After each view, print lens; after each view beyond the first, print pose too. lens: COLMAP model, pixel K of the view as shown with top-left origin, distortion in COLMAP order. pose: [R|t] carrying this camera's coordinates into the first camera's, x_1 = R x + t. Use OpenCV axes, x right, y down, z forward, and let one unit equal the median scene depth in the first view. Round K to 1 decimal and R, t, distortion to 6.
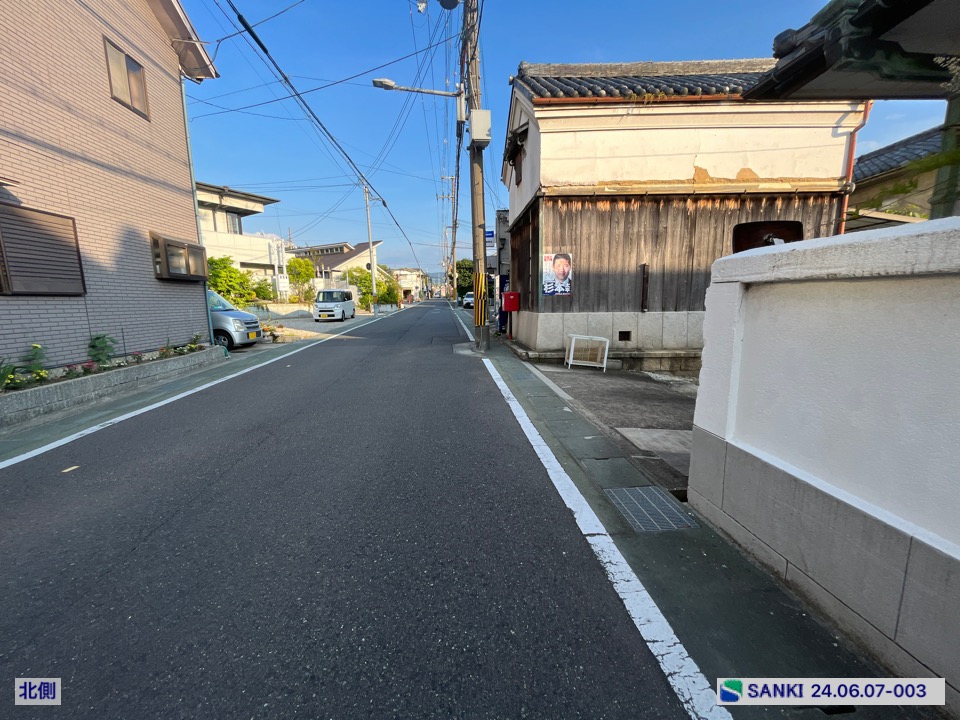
lens RADIAL K [[387.6, 0, 476.2], [0, 387.6, 361.6], [0, 0, 1]] dist [-0.003076, 0.000184]
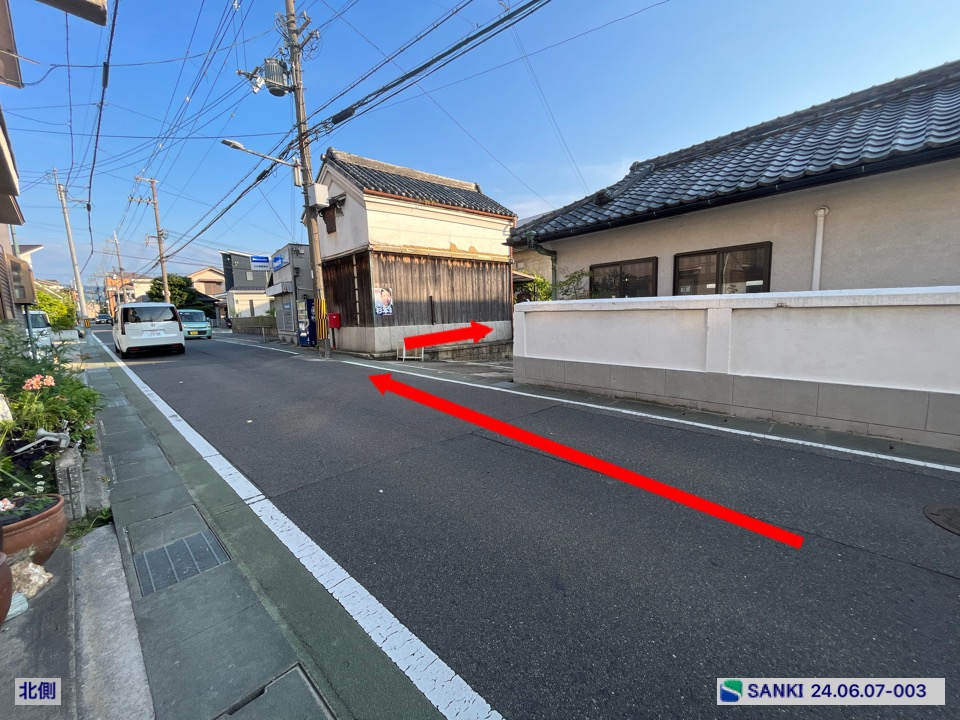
lens RADIAL K [[387.6, 0, 476.8], [0, 387.6, 362.6], [0, 0, 1]] dist [-0.003076, 0.000184]
pose [[0.751880, -0.093161, 0.652684, -0.543986], [0.122412, 0.992479, 0.000646, 0.056172], [-0.647836, 0.079410, 0.757630, -0.376338]]
